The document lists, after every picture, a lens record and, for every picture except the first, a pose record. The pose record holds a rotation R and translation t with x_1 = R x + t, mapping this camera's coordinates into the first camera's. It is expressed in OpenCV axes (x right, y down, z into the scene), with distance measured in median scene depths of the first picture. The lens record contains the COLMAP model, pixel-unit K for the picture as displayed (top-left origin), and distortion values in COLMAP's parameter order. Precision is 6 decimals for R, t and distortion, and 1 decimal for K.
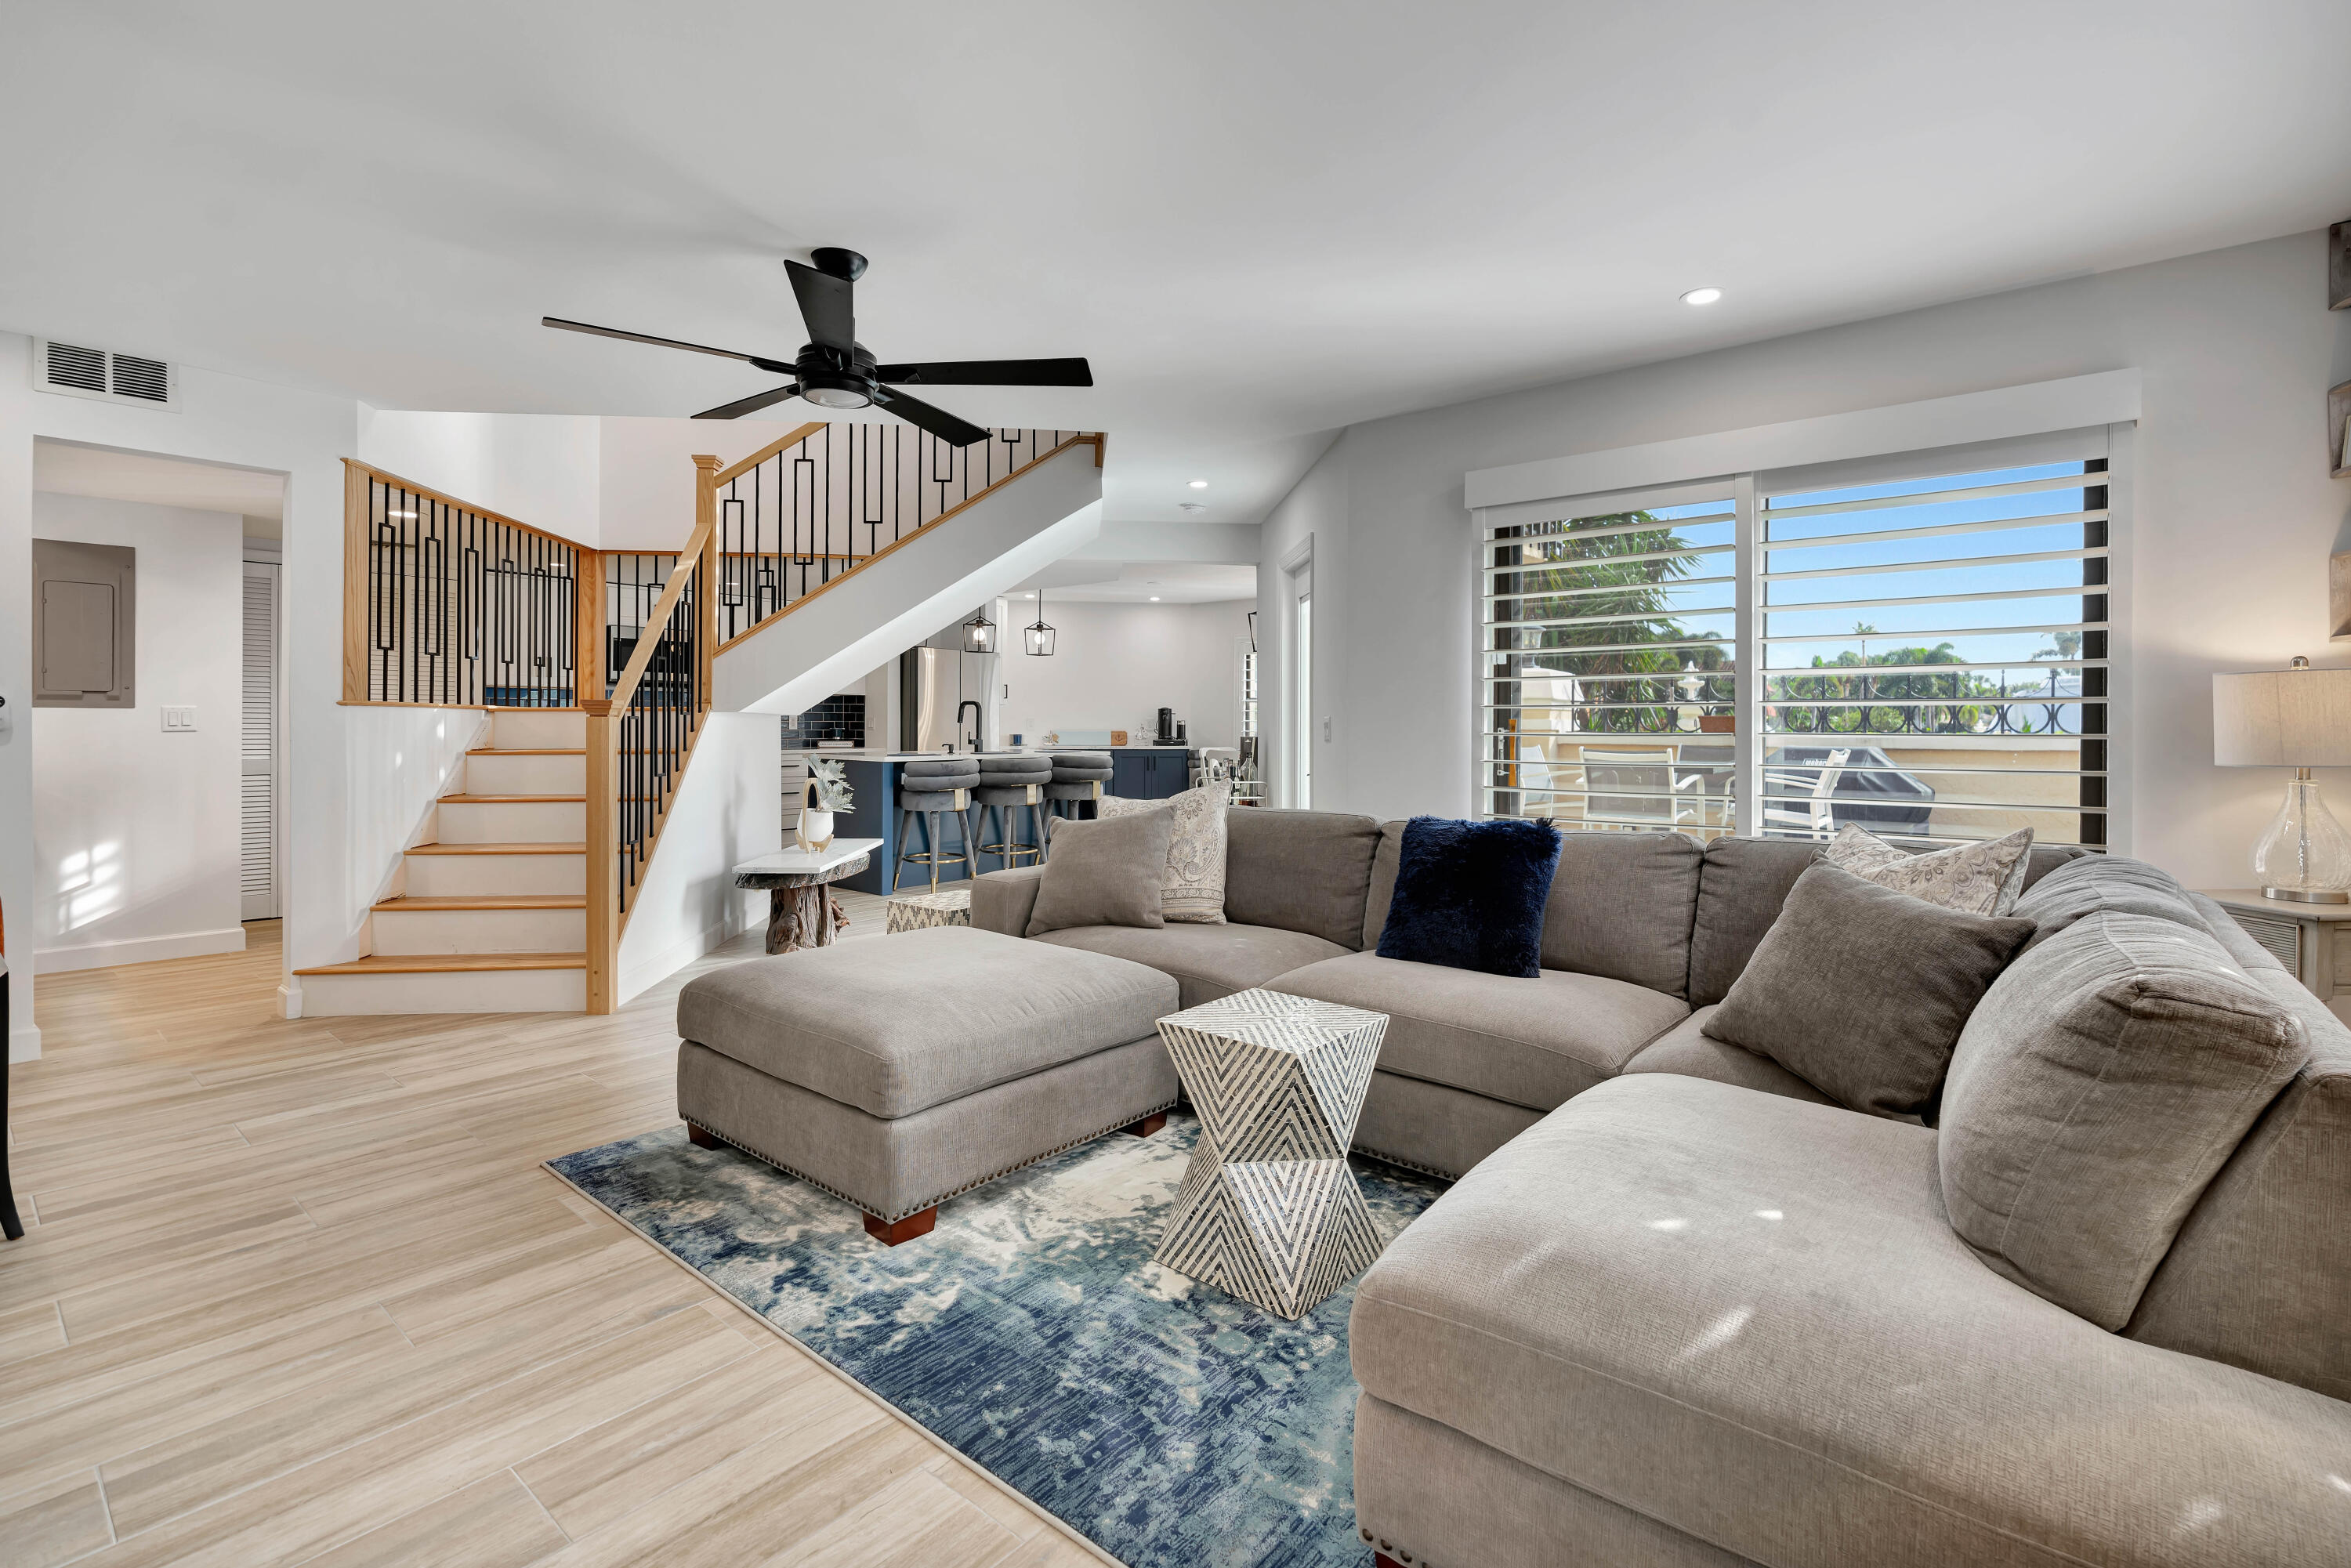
lens RADIAL K [[1077.2, 0, 1187.3], [0, 1077.2, 725.0], [0, 0, 1]] dist [0.000668, 0.001410]
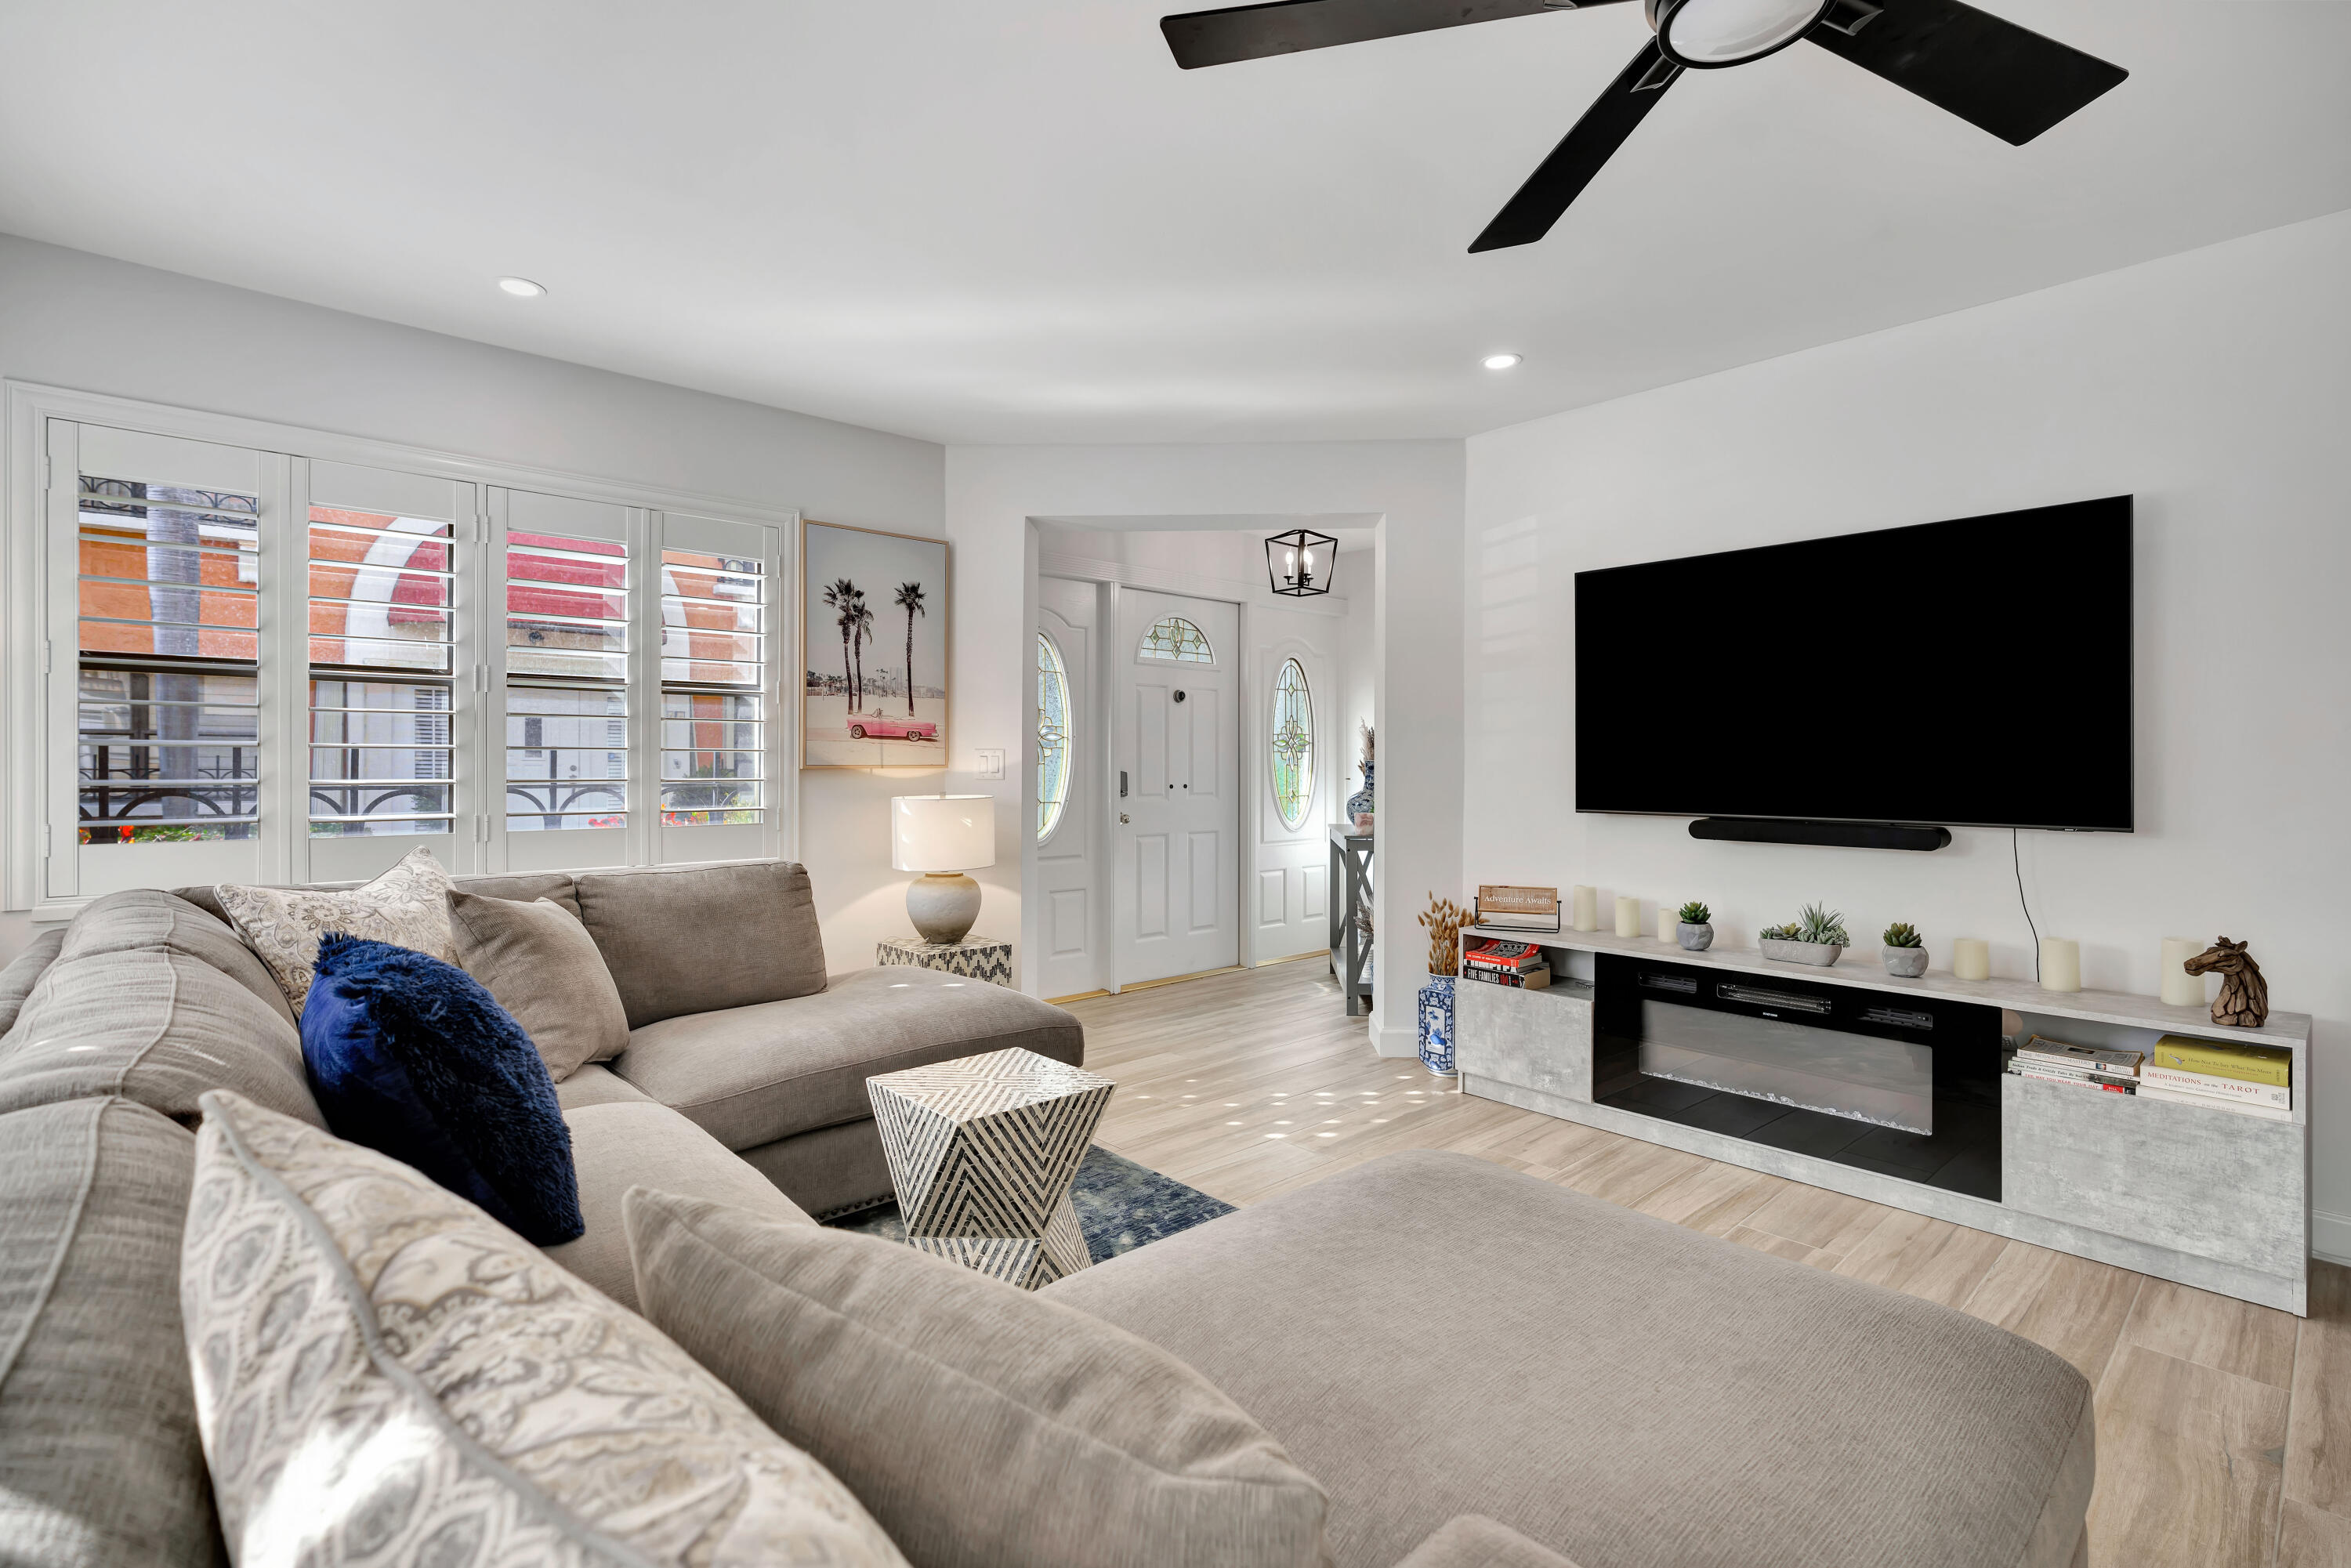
lens RADIAL K [[1064.9, 0, 1175.2], [0, 1064.9, 762.6], [0, 0, 1]] dist [-0.001575, 0.001351]
pose [[-0.988281, -0.007598, 0.152455, -0.190180], [-0.007925, 0.999967, -0.001539, -0.000890], [-0.152438, -0.002729, -0.988309, 1.694771]]
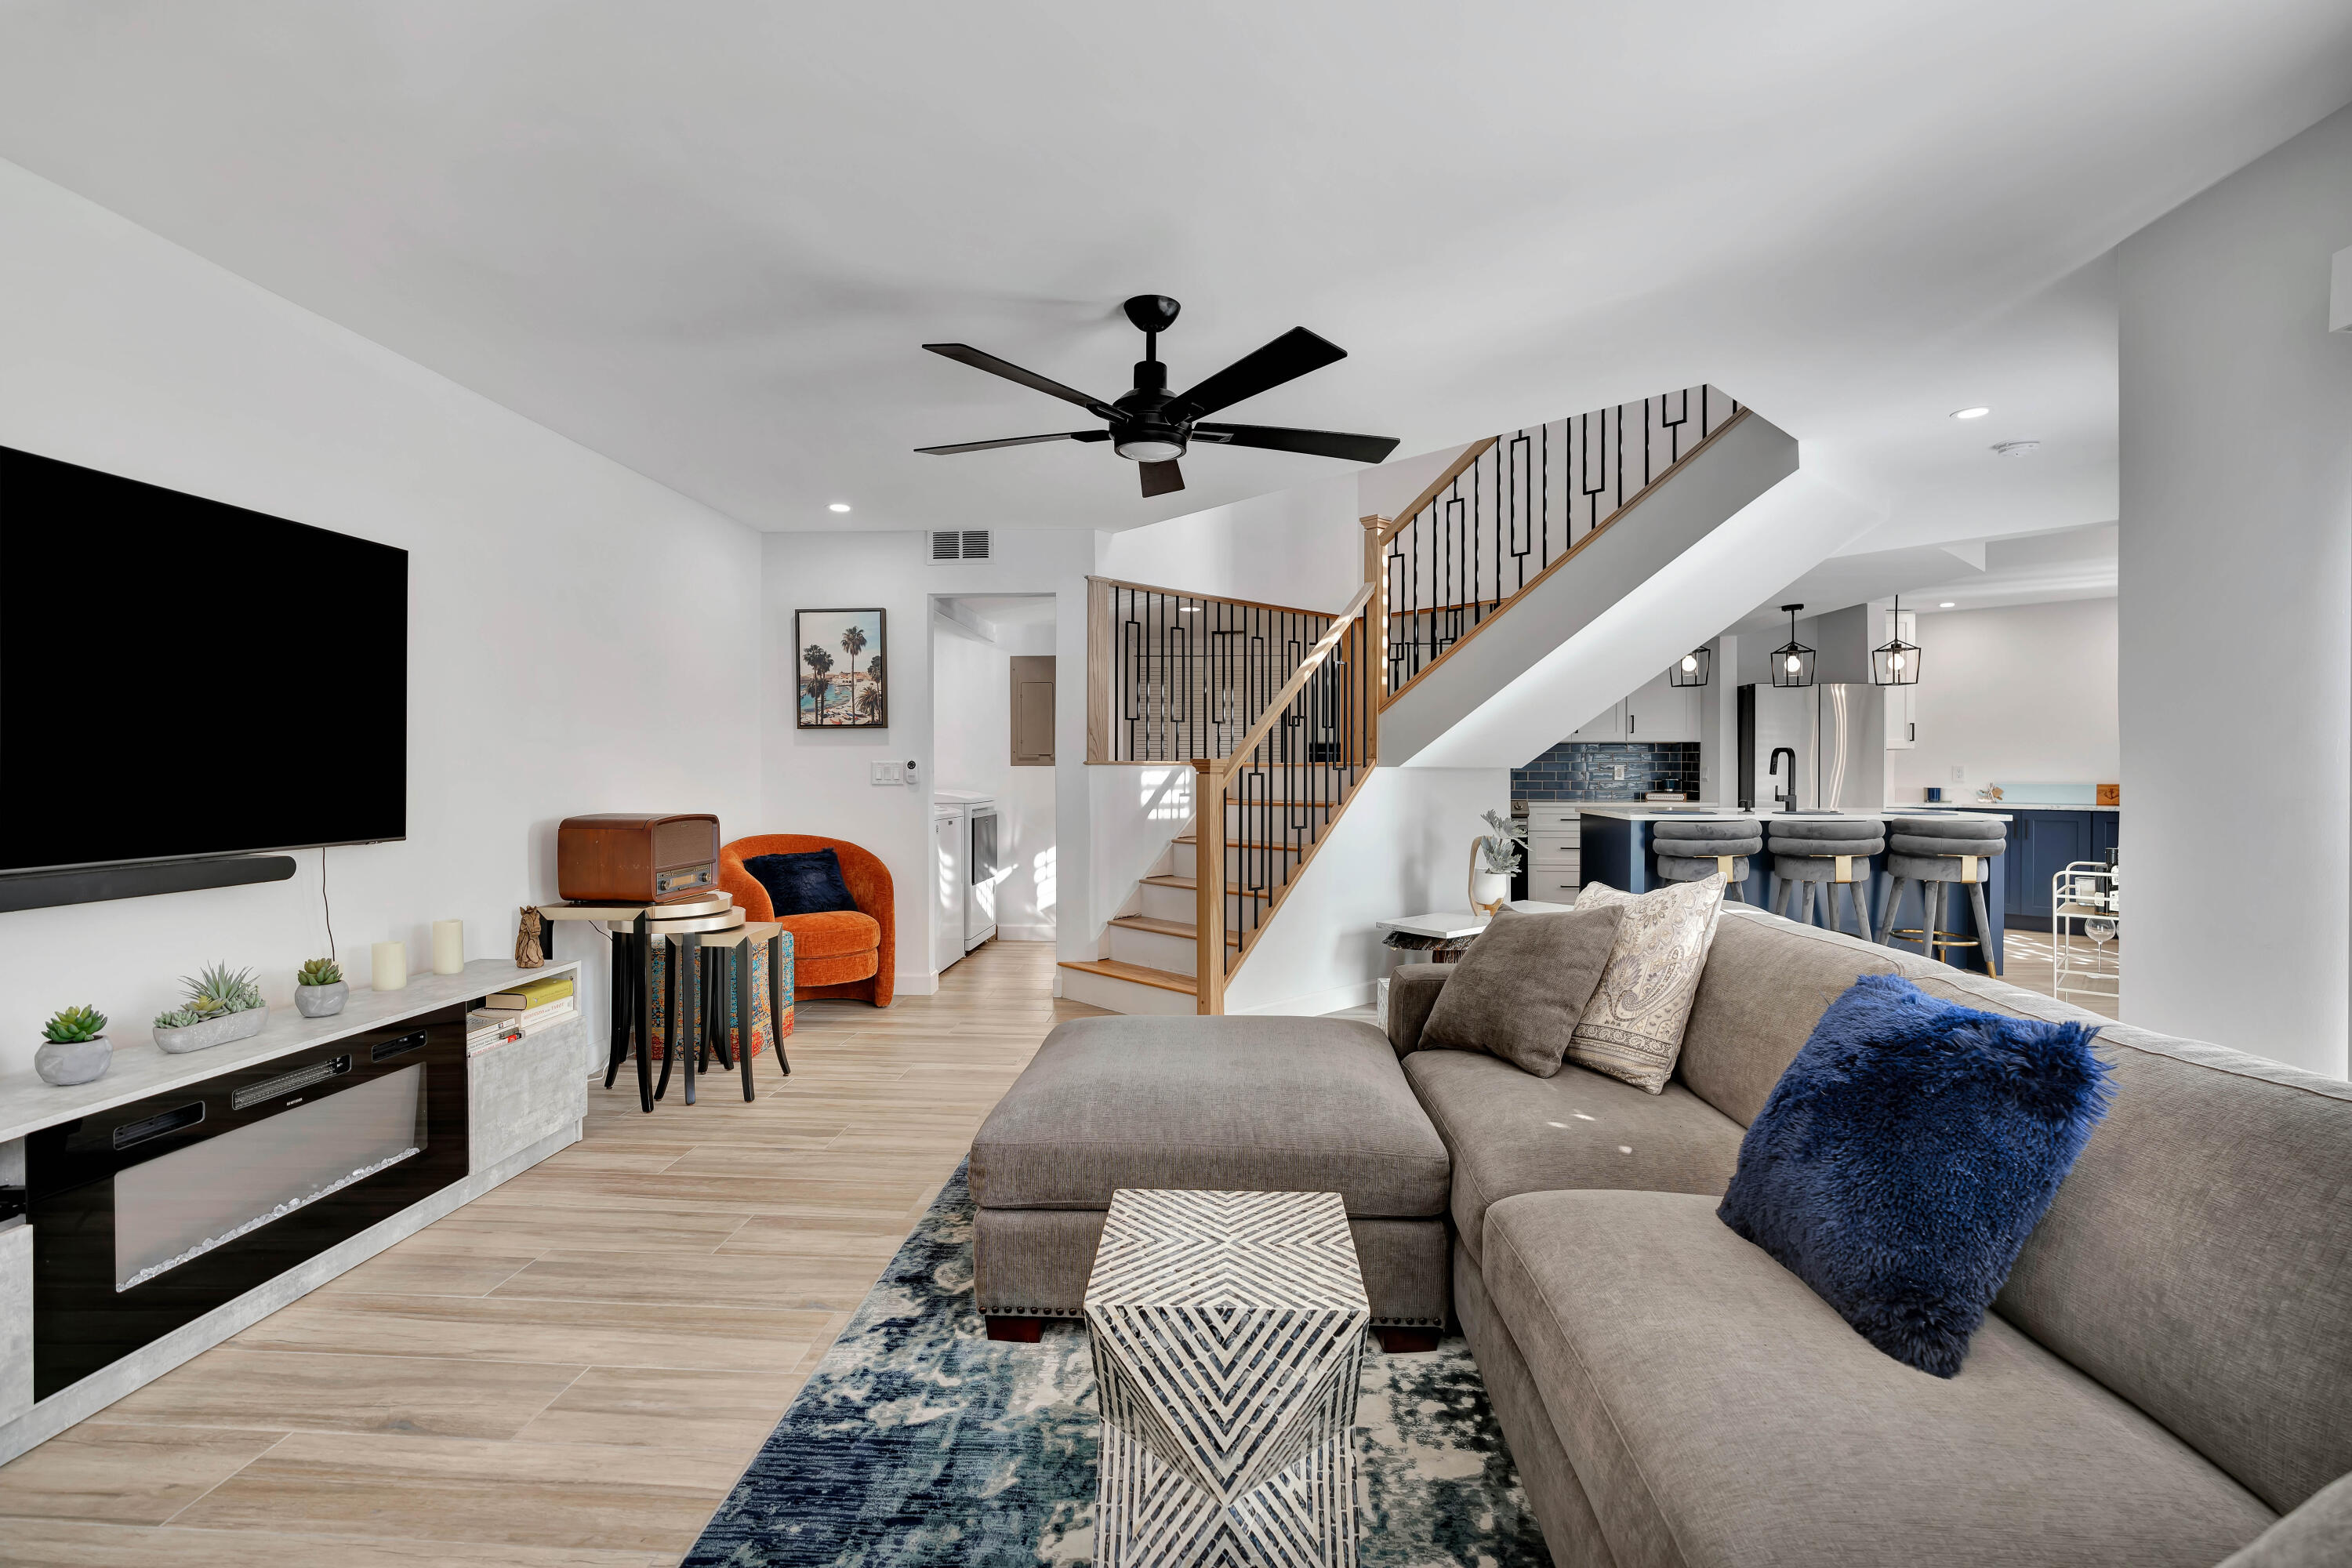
lens RADIAL K [[1061.9, 0, 1176.1], [0, 1061.9, 772.2], [0, 0, 1]] dist [-0.009660, 0.000123]
pose [[0.595366, -0.000421, -0.803455, 0.530570], [0.002369, 0.999996, 0.001232, -0.018848], [0.803451, -0.002637, 0.595365, 0.525633]]
